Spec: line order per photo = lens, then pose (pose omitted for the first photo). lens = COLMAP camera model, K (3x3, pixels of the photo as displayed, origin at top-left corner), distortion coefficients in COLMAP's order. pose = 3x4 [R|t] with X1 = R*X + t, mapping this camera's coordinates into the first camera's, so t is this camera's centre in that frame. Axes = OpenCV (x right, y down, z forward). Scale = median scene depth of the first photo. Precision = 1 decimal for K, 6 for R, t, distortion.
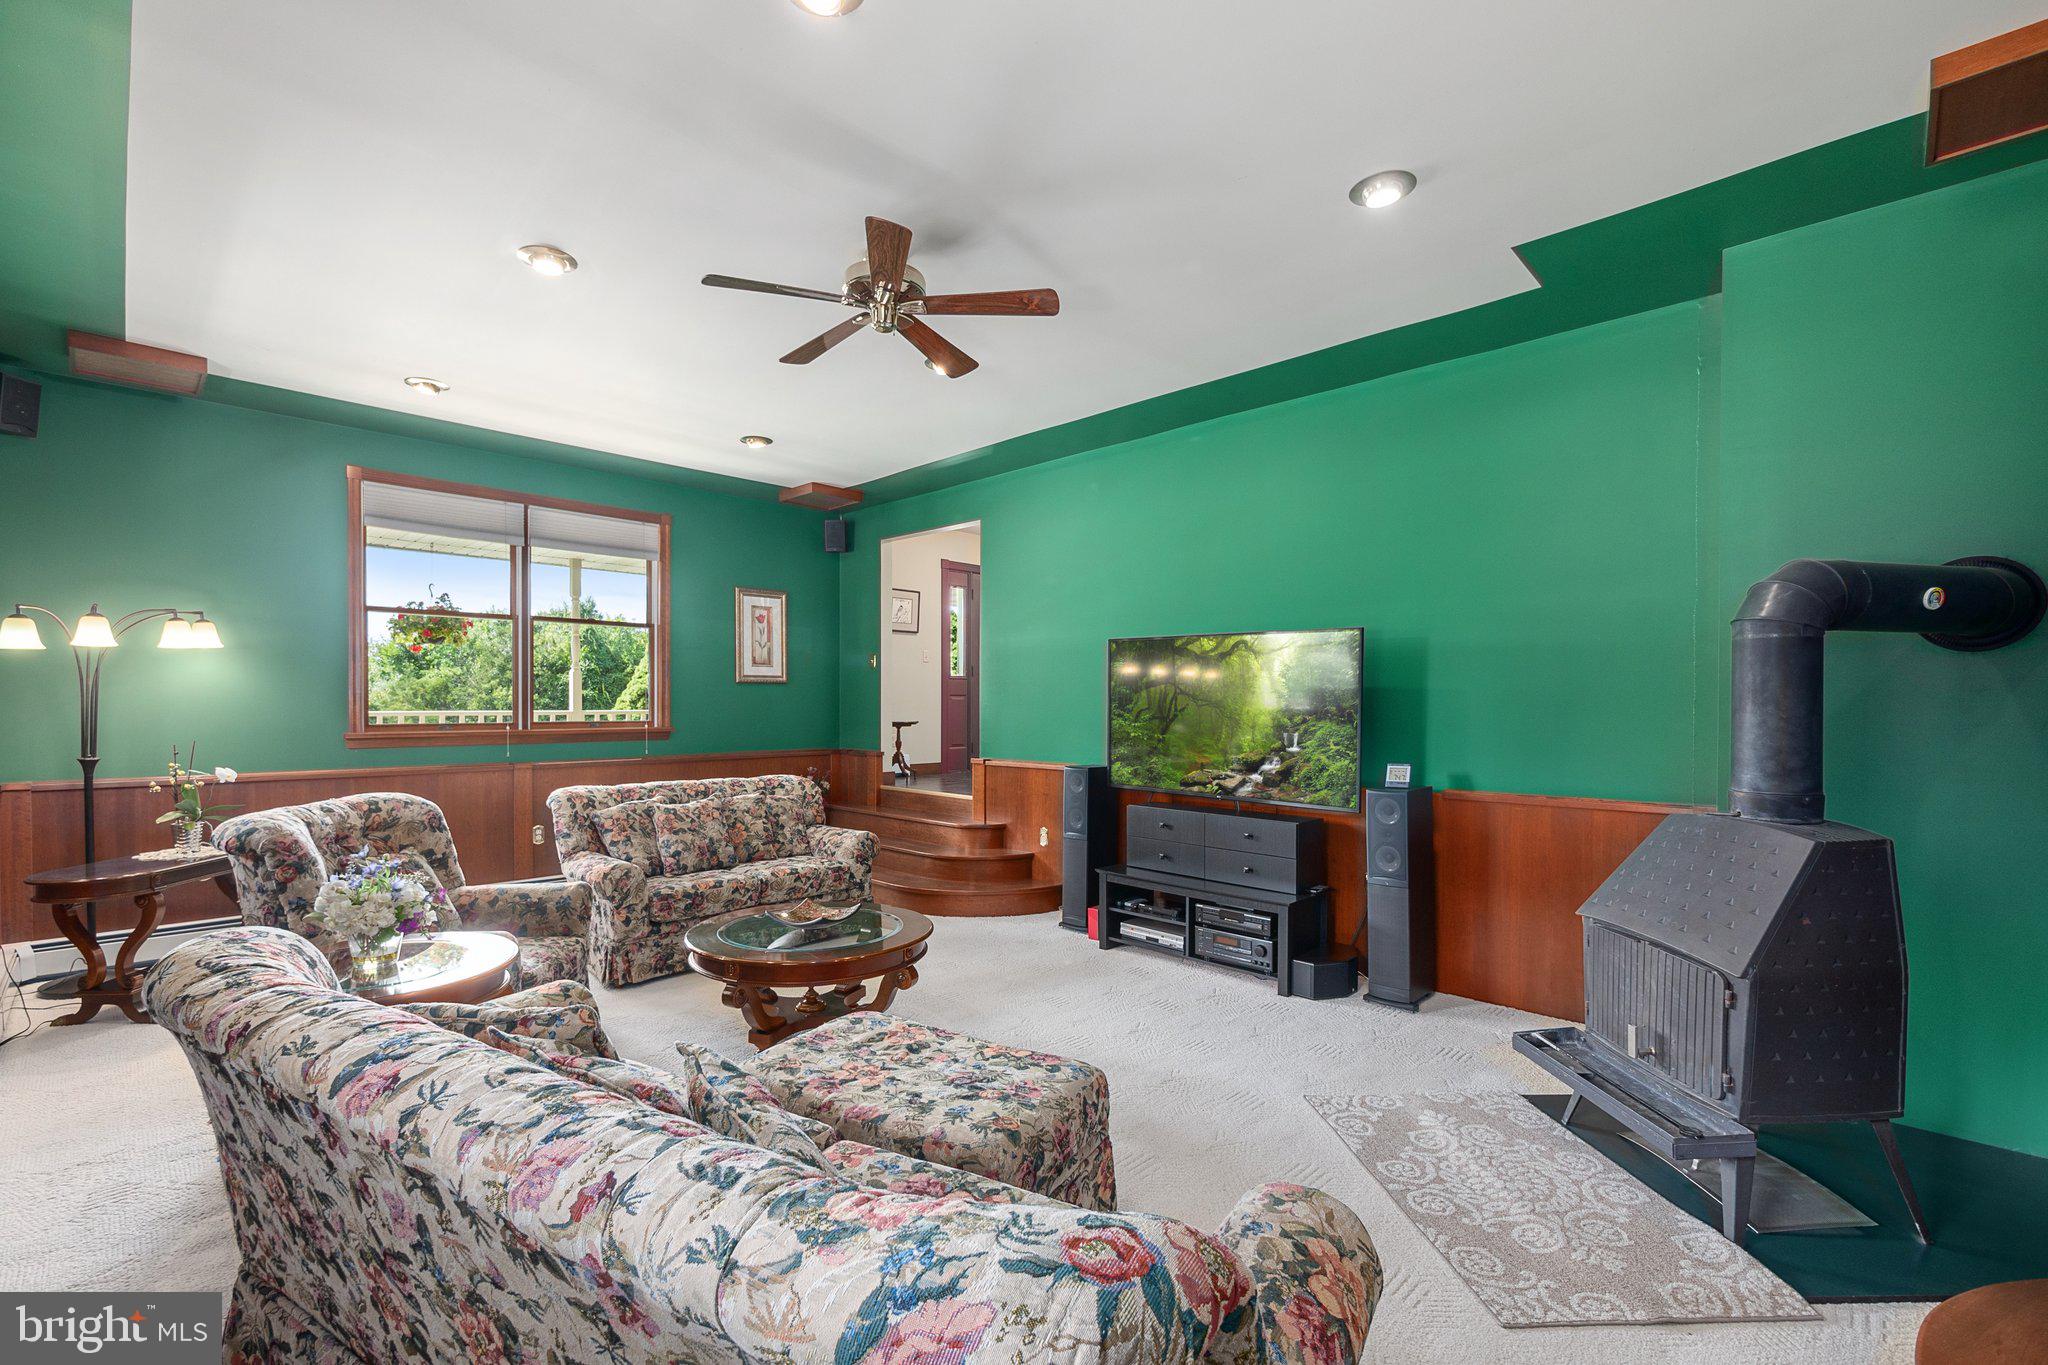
lens RADIAL K [[880.9, 0, 1008.6], [0, 880.9, 719.6], [0, 0, 1]] dist [-0.006317, -0.000214]
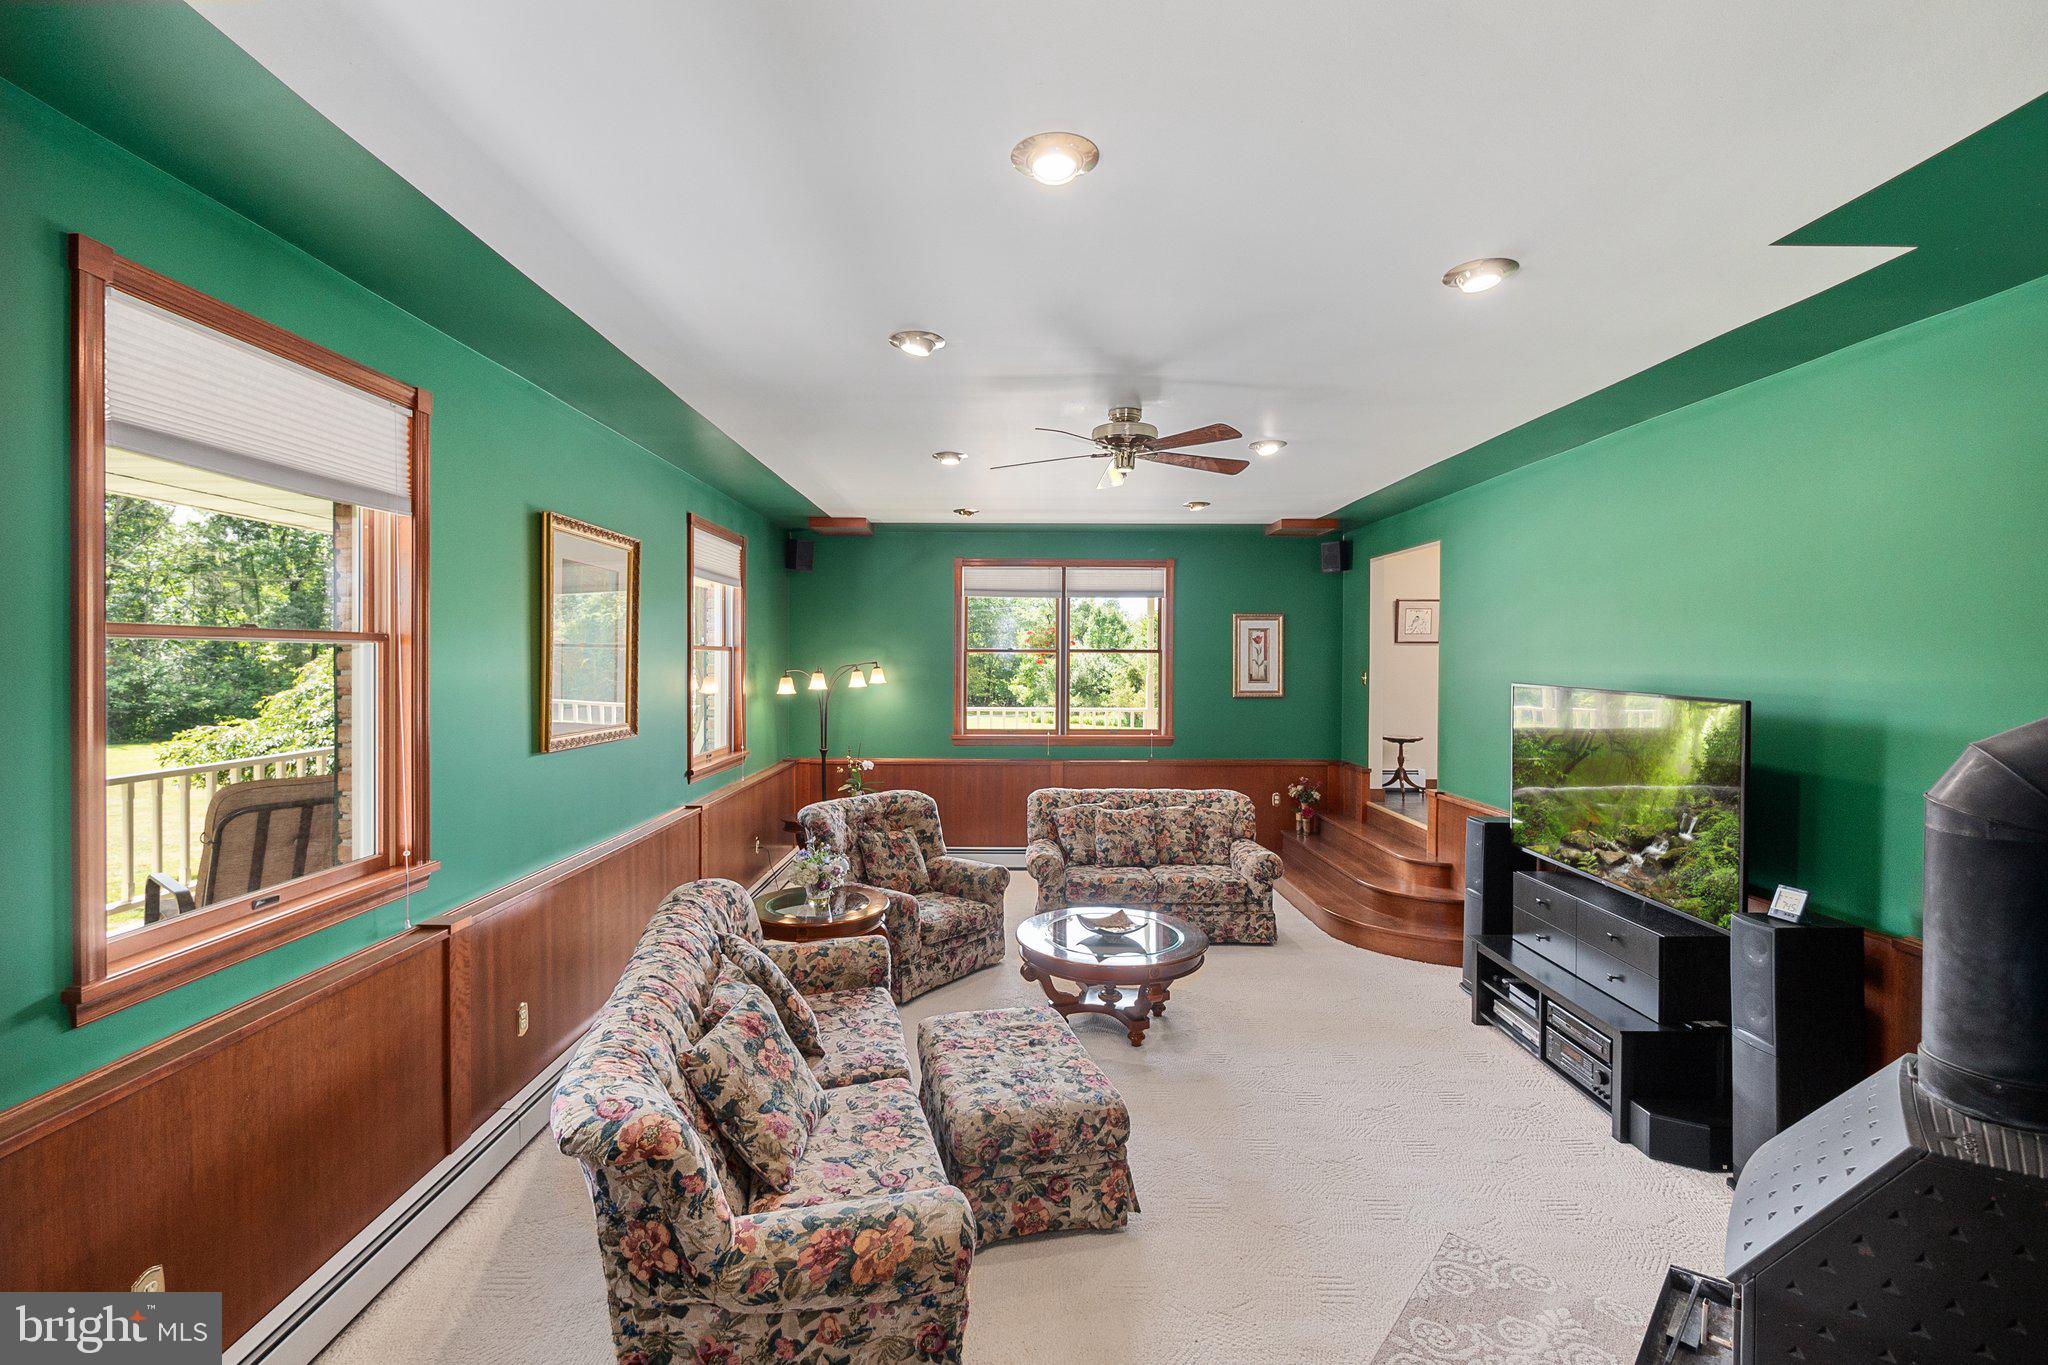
lens RADIAL K [[871.5, 0, 1014.4], [0, 871.5, 668.6], [0, 0, 1]] dist [-0.001231, 0.000071]
pose [[0.710999, 0.006524, -0.703163, 0.411860], [-0.016435, 0.999838, -0.007342, -0.098218], [0.703001, 0.016776, 0.710991, 0.005327]]
